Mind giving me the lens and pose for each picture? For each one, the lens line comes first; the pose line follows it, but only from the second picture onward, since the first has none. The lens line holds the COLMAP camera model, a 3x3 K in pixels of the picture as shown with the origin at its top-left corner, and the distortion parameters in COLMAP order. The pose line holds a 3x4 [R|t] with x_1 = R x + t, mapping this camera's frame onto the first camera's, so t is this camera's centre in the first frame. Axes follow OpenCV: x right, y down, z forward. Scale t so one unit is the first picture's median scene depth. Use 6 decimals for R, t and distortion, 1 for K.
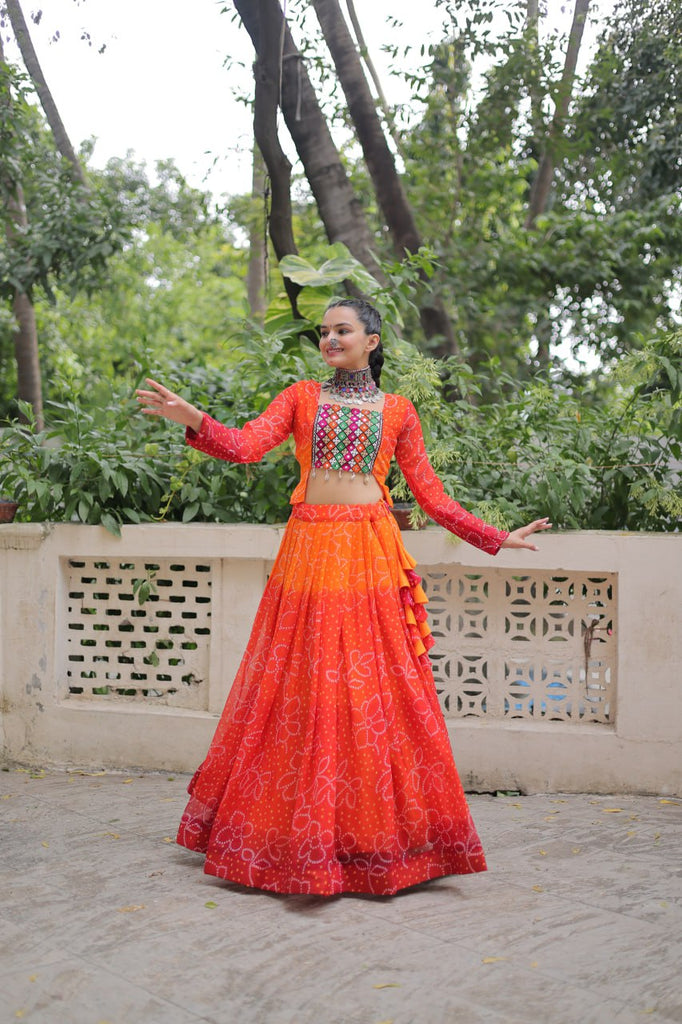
lens RADIAL K [[1462.3, 0, 336.4], [0, 1462.3, 519.5], [0, 0, 1]] dist [-0.002041, 0.000000]
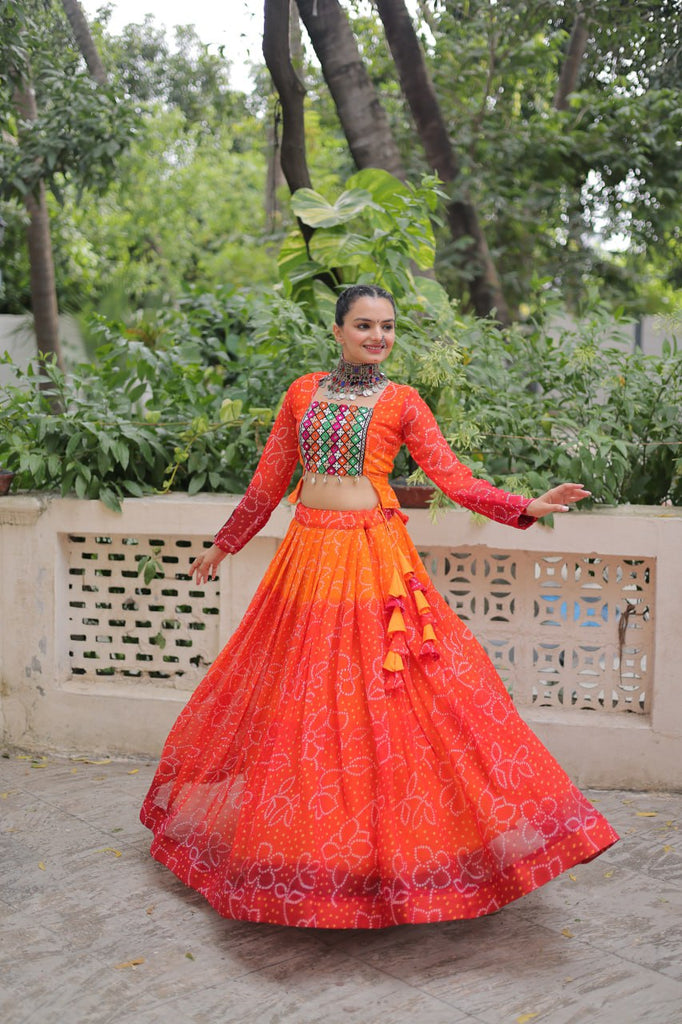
lens RADIAL K [[1462.3, 0, 338.6], [0, 1462.3, 506.8], [0, 0, 1]] dist [-0.002041, 0.000000]
pose [[0.999851, -0.003509, -0.016902, 0.006563], [0.004969, 0.996185, 0.087130, -0.071956], [0.016532, -0.087201, 0.996054, 0.070984]]
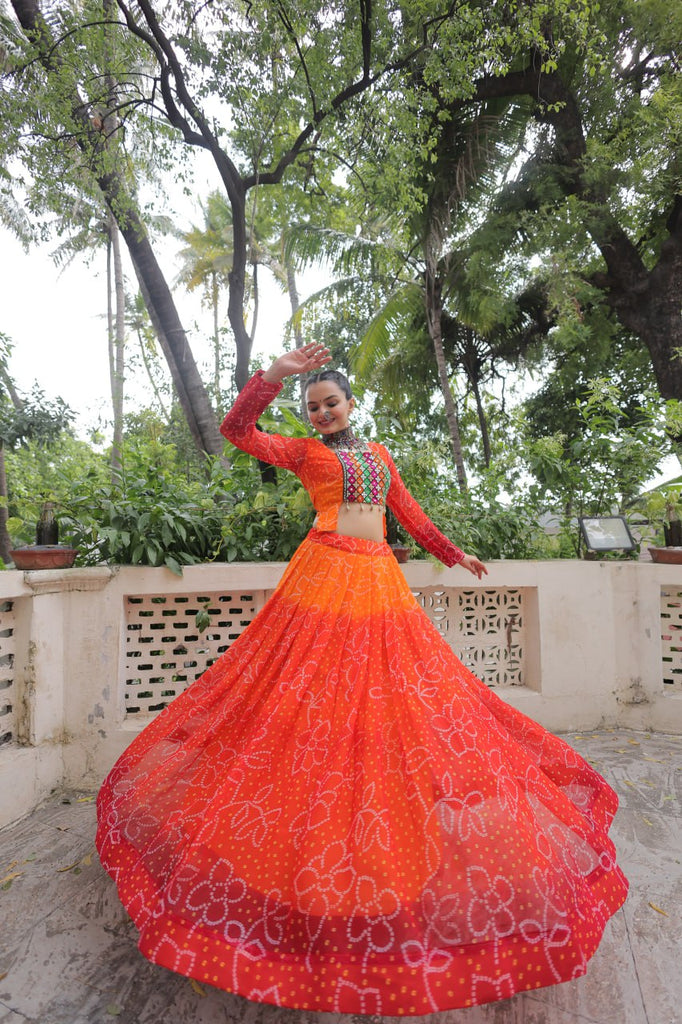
lens RADIAL K [[473.2, 0, 333.2], [0, 473.2, 514.2], [0, 0, 1]] dist [-0.000144, 0.001240]
pose [[0.905645, 0.013548, 0.423821, -0.198756], [0.025169, 0.996010, -0.085623, -0.002283], [-0.423290, 0.088211, 0.901690, 0.588862]]
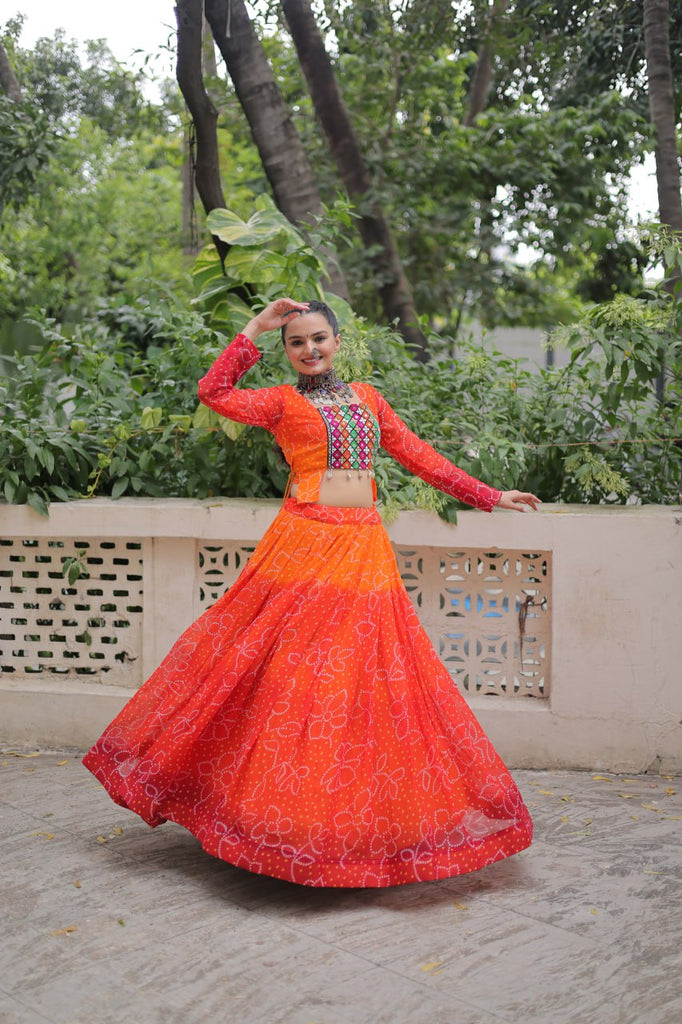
lens RADIAL K [[1462.3, 0, 337.6], [0, 1462.3, 519.0], [0, 0, 1]] dist [-0.002041, 0.000000]
pose [[0.999197, -0.016526, 0.036499, 0.010273], [0.013309, 0.996146, 0.086698, -0.068093], [-0.037791, -0.086143, 0.995566, 0.016939]]
